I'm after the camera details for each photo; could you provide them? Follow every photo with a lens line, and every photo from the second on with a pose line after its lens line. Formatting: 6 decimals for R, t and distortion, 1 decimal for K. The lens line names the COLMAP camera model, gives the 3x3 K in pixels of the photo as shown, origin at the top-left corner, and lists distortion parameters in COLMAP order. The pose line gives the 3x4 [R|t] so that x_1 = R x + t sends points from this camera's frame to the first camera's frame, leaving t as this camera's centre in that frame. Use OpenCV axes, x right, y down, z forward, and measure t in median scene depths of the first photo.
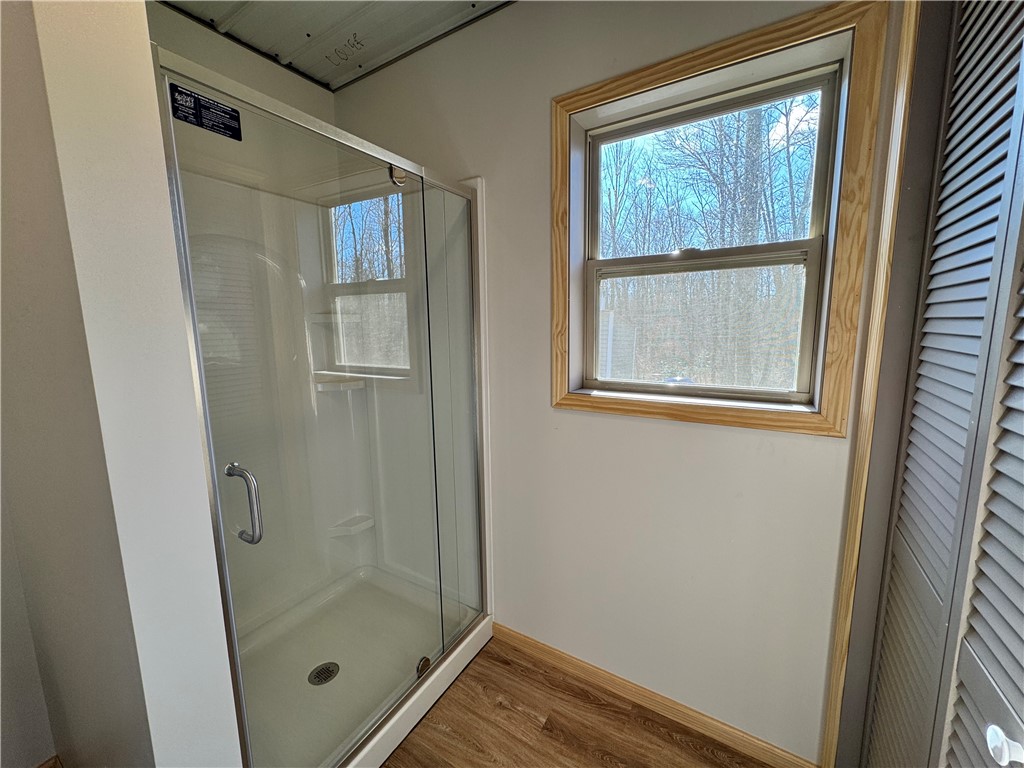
lens RADIAL K [[406.8, 0, 511.7], [0, 406.8, 384.0], [0, 0, 1]] dist [-0.001619, 0.000330]
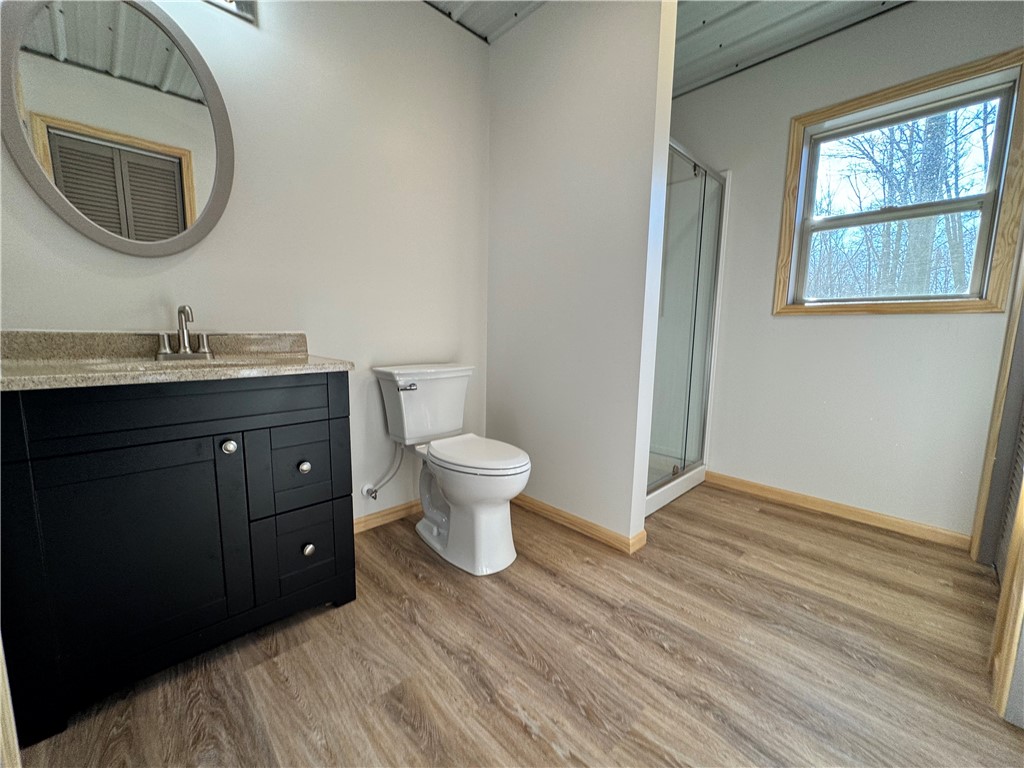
lens RADIAL K [[406.8, 0, 510.4], [0, 406.8, 383.4], [0, 0, 1]] dist [-0.001619, 0.000330]
pose [[0.966876, 0.064412, -0.246985, -0.517755], [-0.068589, 0.997610, -0.008336, 0.441576], [0.245858, 0.025001, 0.968983, -0.814792]]
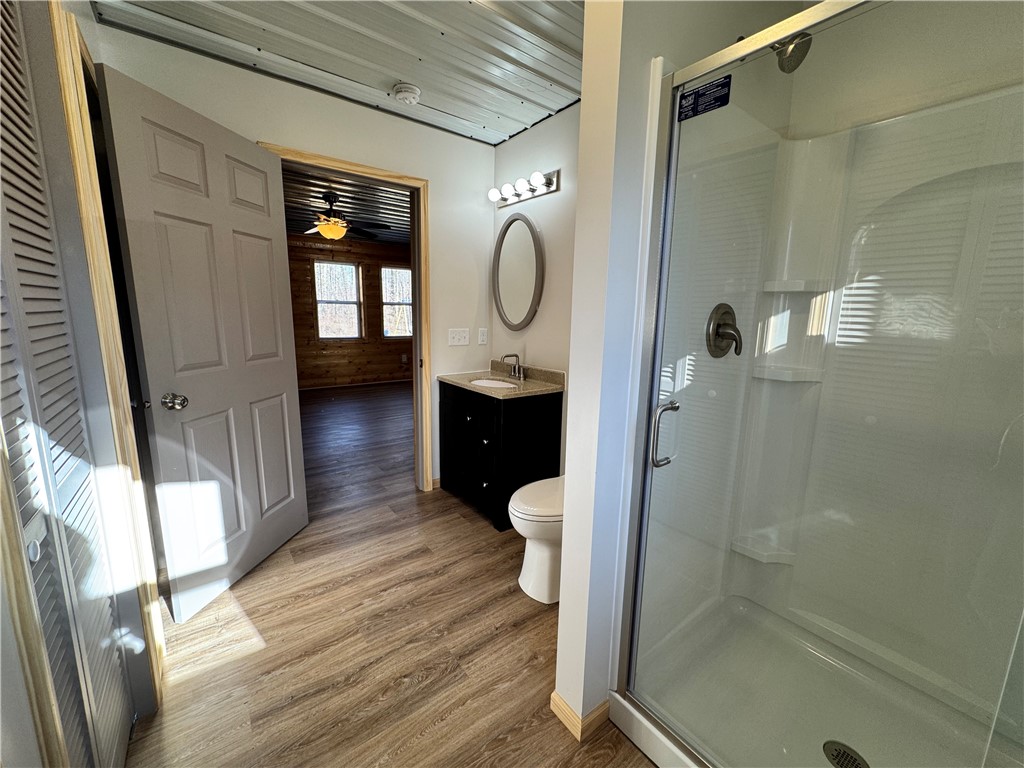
lens RADIAL K [[406.8, 0, 513.3], [0, 406.8, 384.3], [0, 0, 1]] dist [-0.001619, 0.000330]
pose [[-0.356389, 0.175743, -0.917661, 0.386941], [-0.151548, 0.958273, 0.242377, -0.048878], [0.921966, 0.225450, -0.314884, 0.618280]]
